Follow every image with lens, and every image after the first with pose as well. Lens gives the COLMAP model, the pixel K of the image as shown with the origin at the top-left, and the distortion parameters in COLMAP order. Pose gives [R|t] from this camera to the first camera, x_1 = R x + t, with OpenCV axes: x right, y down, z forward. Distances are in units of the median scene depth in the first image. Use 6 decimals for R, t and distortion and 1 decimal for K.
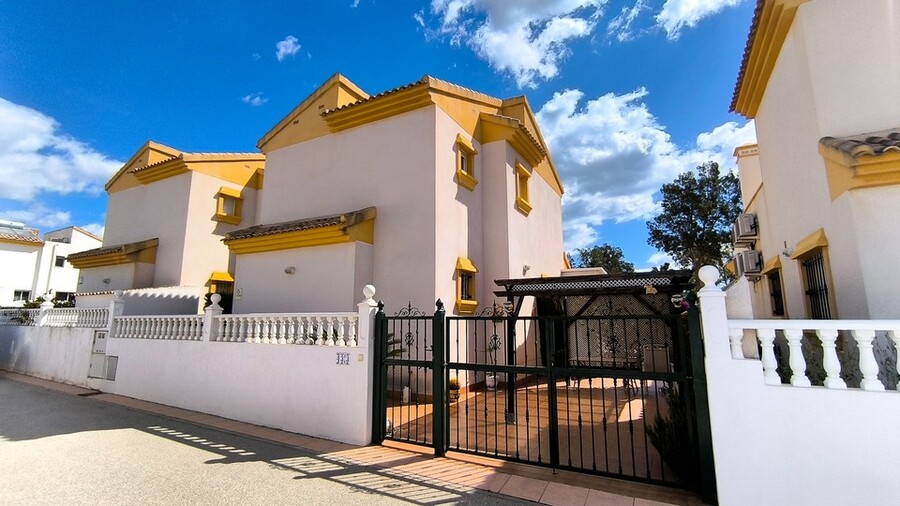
lens RADIAL K [[419.0, 0, 450.0], [0, 419.0, 253.0], [0, 0, 1]] dist [-0.039258, 0.020939]
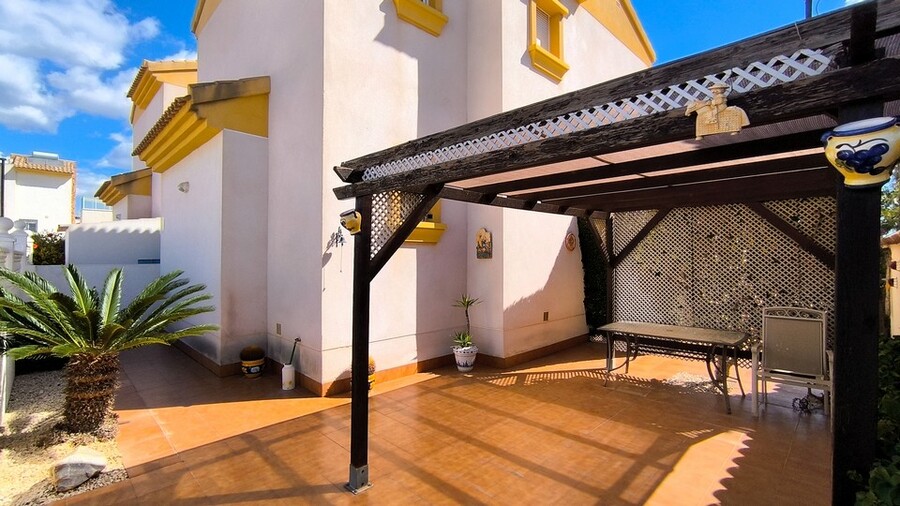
lens RADIAL K [[419.0, 0, 450.0], [0, 419.0, 253.0], [0, 0, 1]] dist [-0.039258, 0.020939]
pose [[0.962949, -0.008407, -0.269554, 0.226415], [0.050407, 0.987510, 0.149273, 0.066095], [0.264933, -0.157330, 0.951345, 0.416279]]
